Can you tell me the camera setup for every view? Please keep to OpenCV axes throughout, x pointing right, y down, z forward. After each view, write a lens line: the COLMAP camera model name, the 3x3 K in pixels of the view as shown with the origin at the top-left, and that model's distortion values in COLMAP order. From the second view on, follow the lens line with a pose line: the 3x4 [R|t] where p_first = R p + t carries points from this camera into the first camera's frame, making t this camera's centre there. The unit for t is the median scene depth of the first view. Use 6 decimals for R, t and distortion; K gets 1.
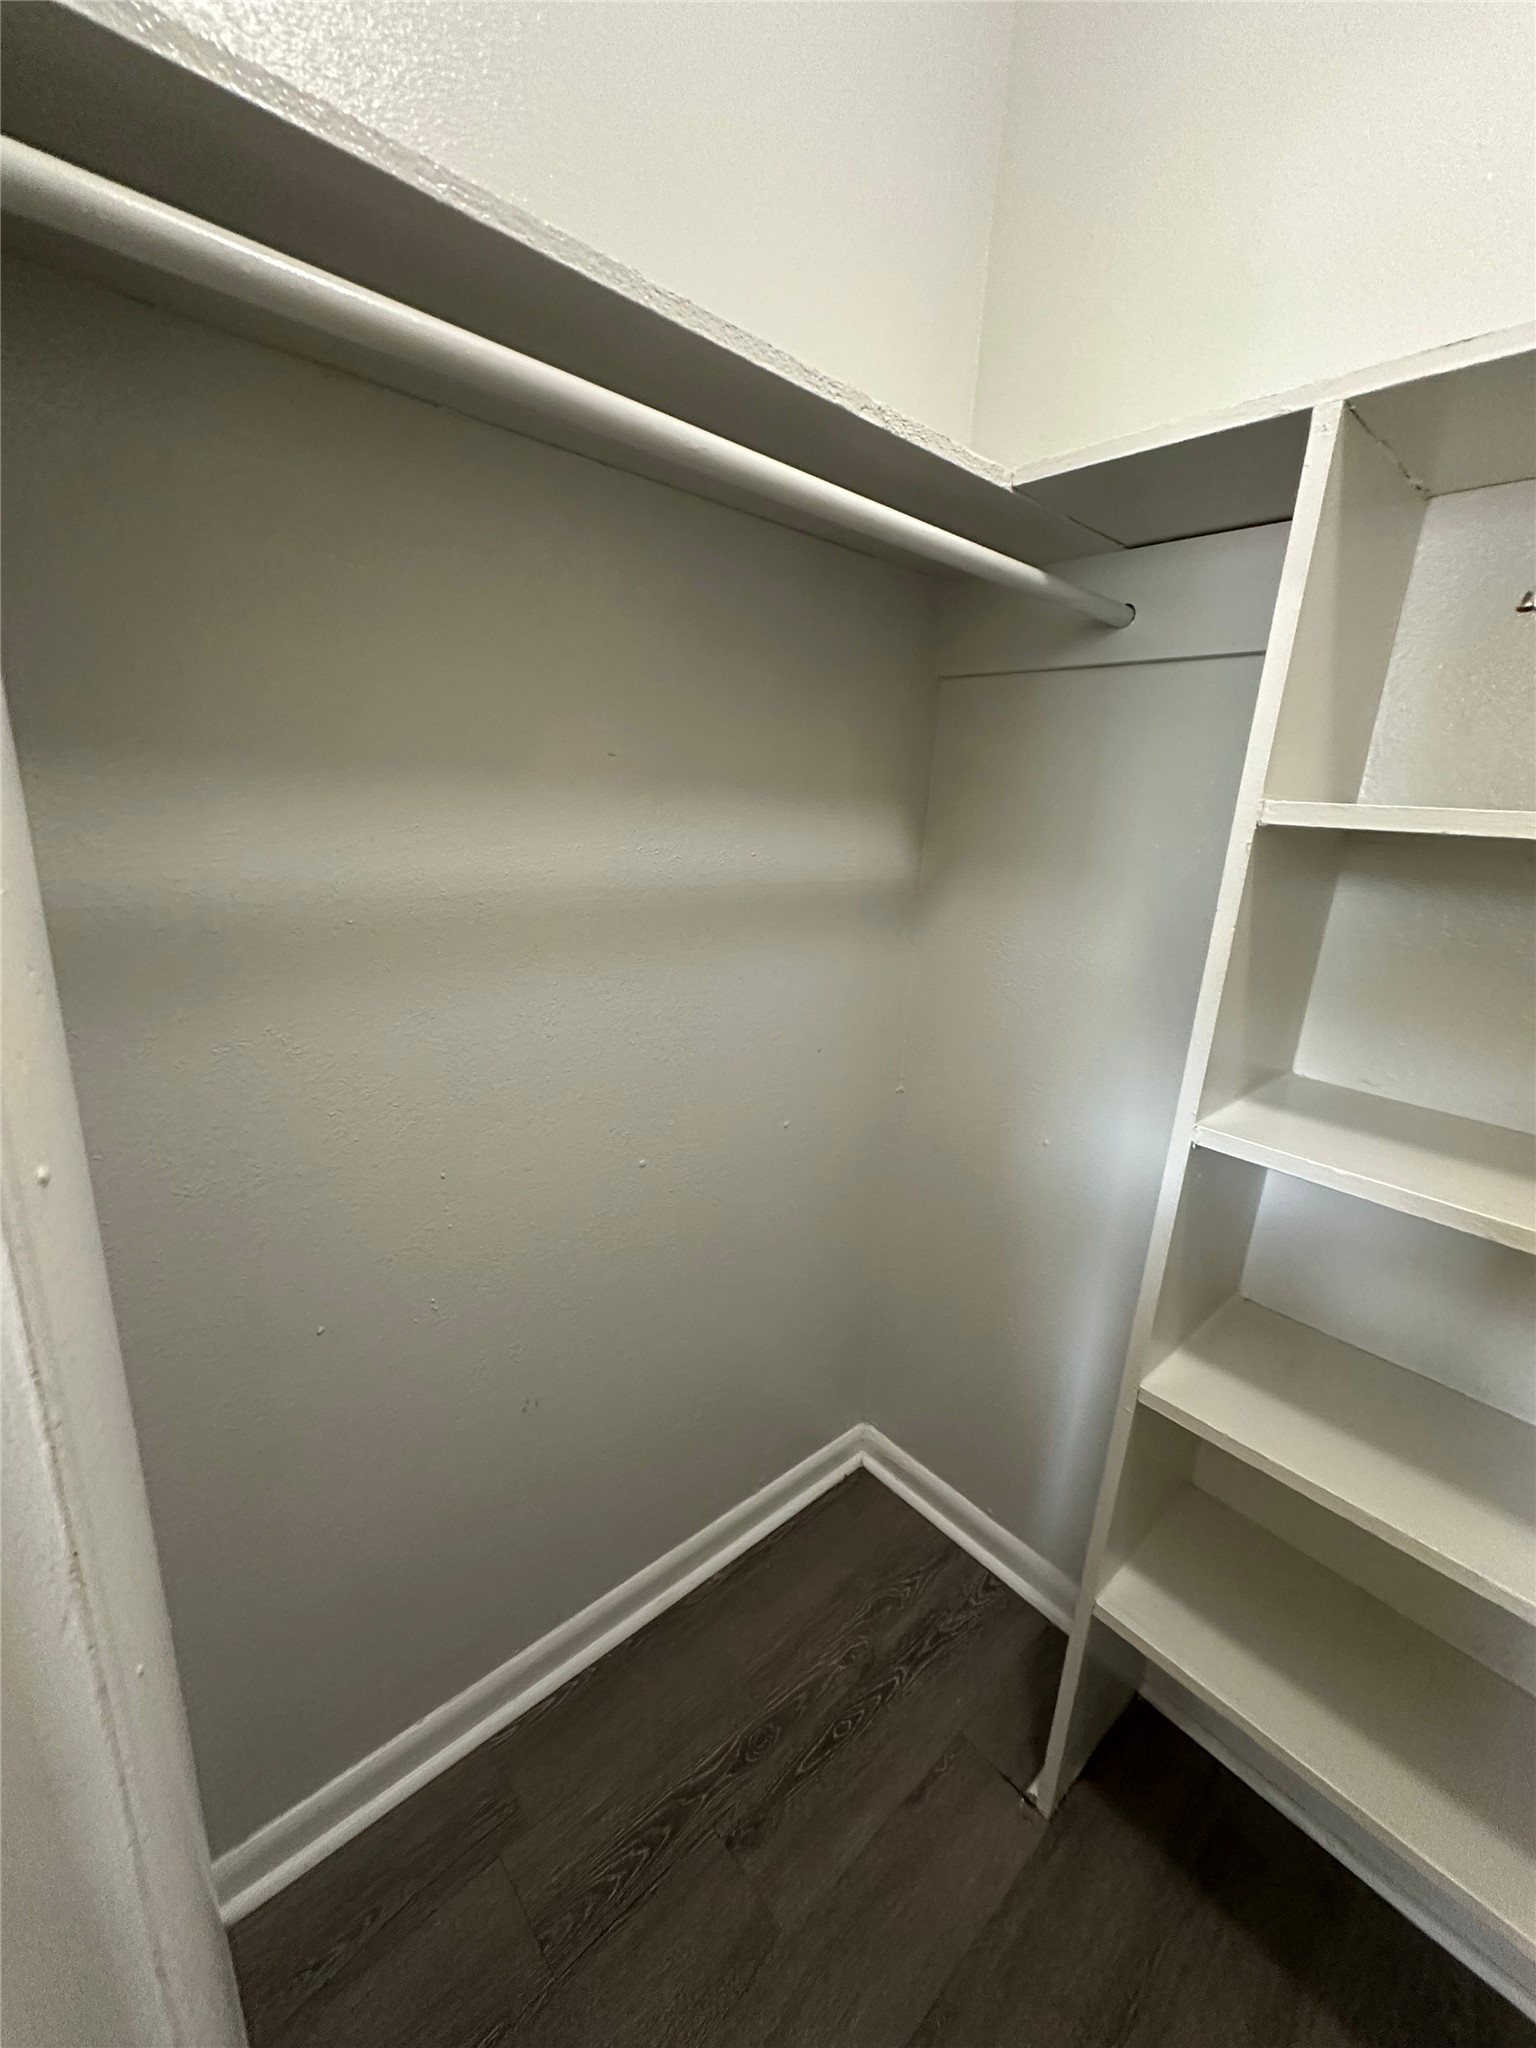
lens RADIAL K [[815.7, 0, 772.2], [0, 815.7, 1022.4], [0, 0, 1]] dist [-0.003453, 0.000404]
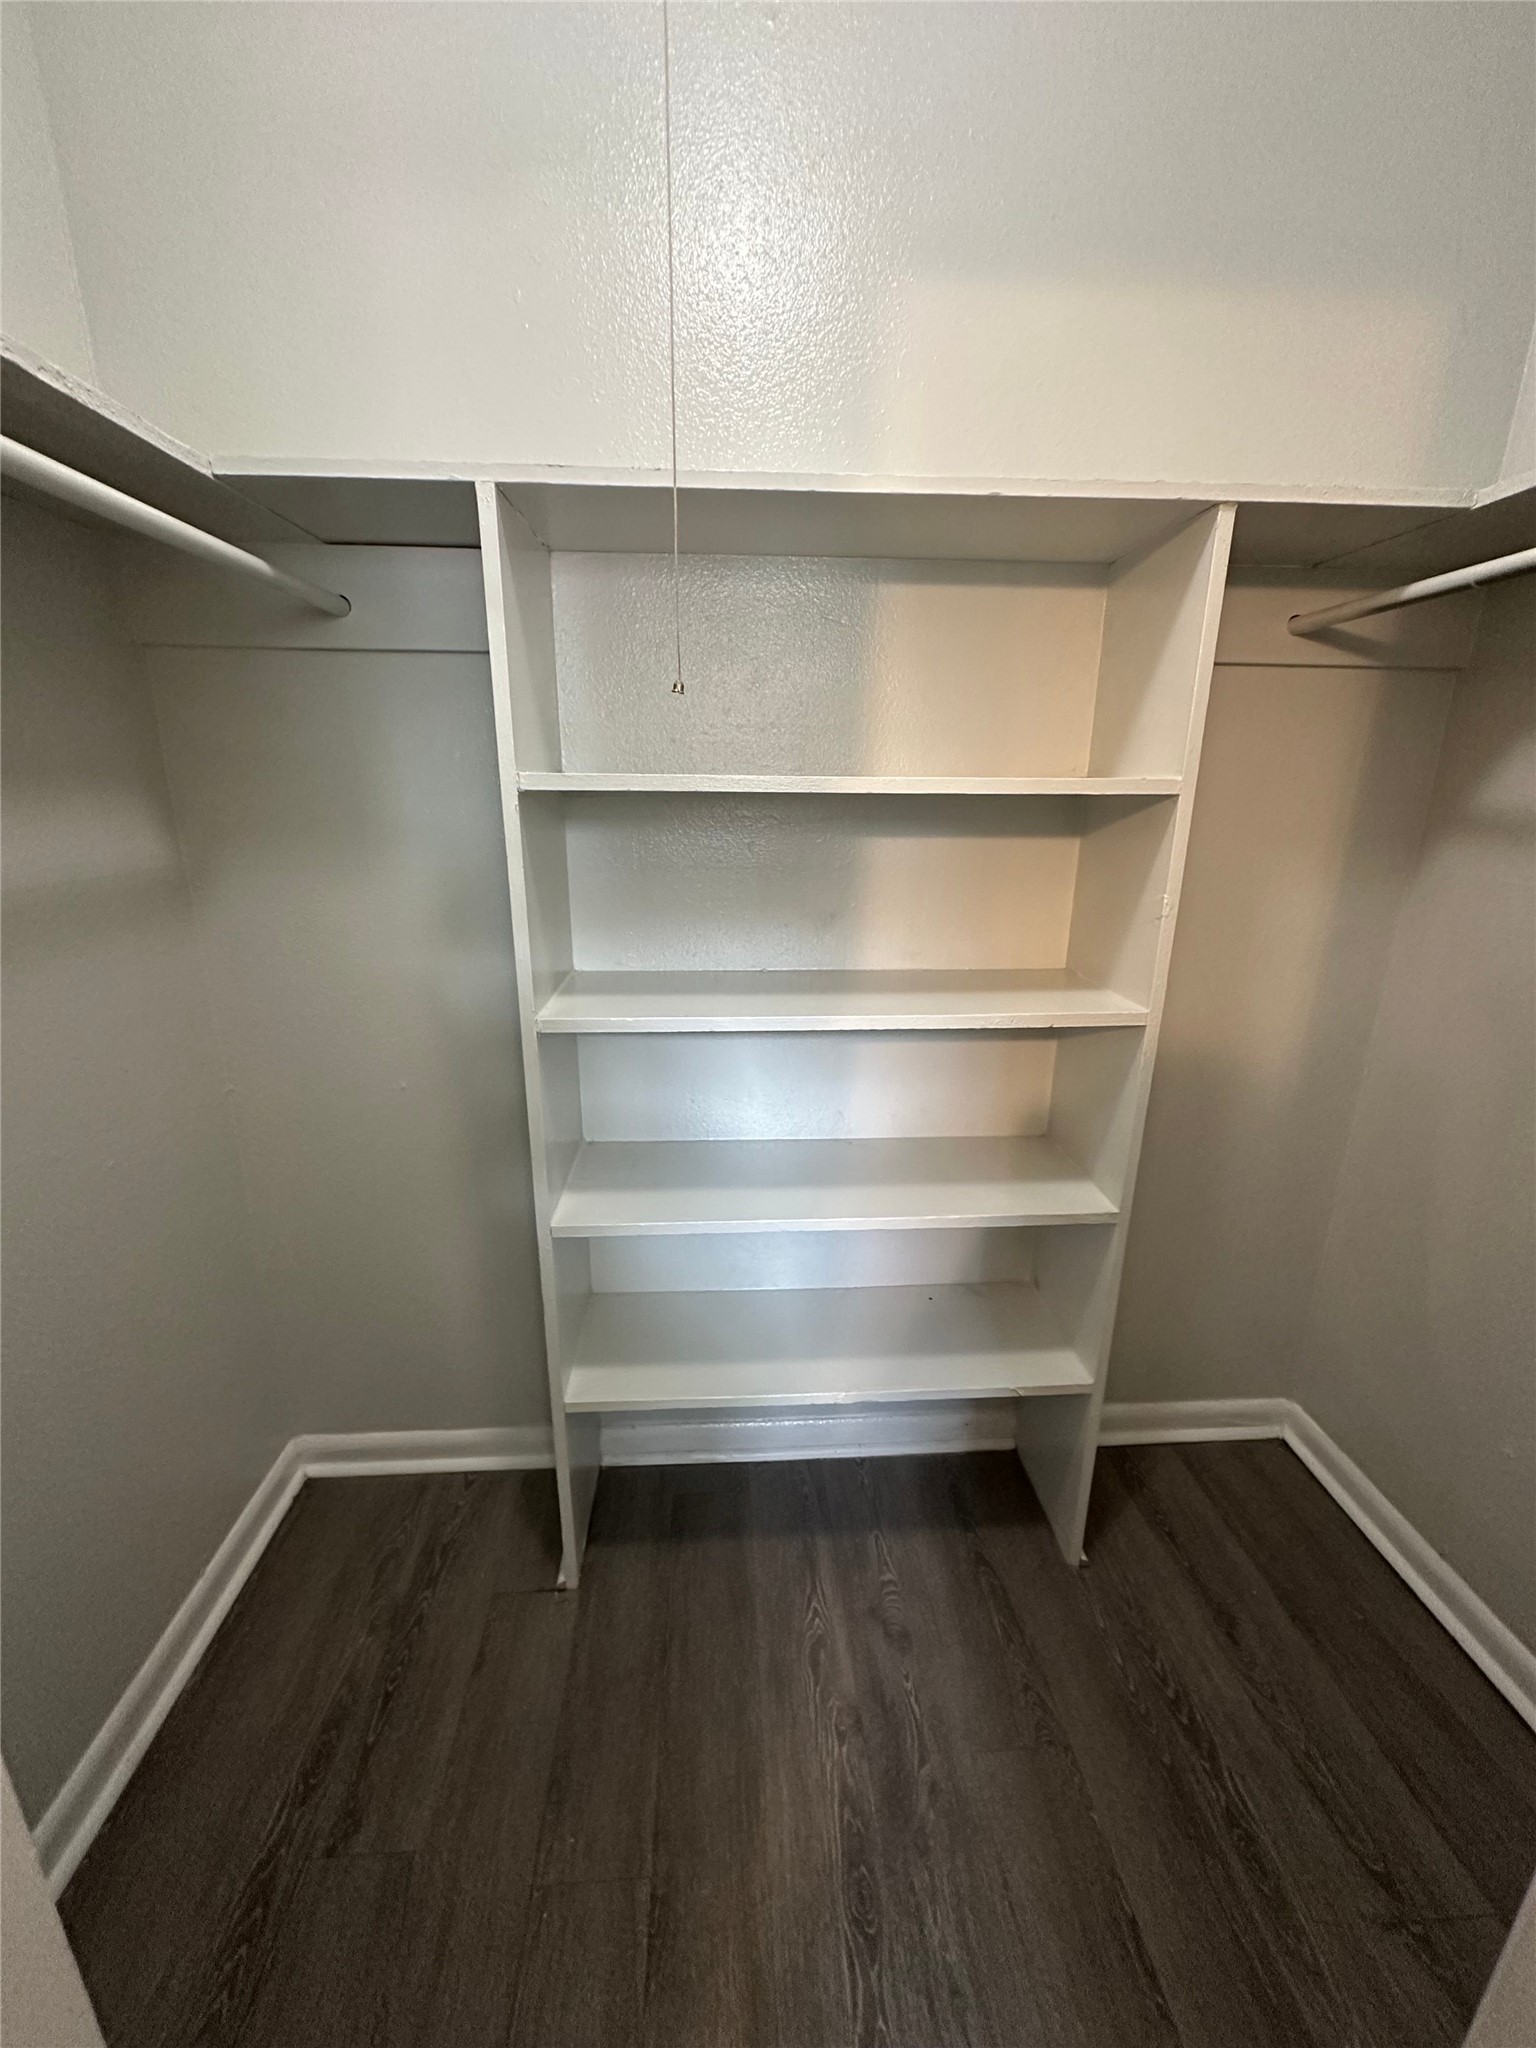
lens RADIAL K [[815.7, 0, 767.8], [0, 815.7, 1023.7], [0, 0, 1]] dist [-0.003453, 0.000404]
pose [[0.621637, -0.268822, 0.735732, -0.182480], [0.233679, 0.960141, 0.153375, 0.014330], [-0.747637, 0.076582, 0.659677, -0.129851]]
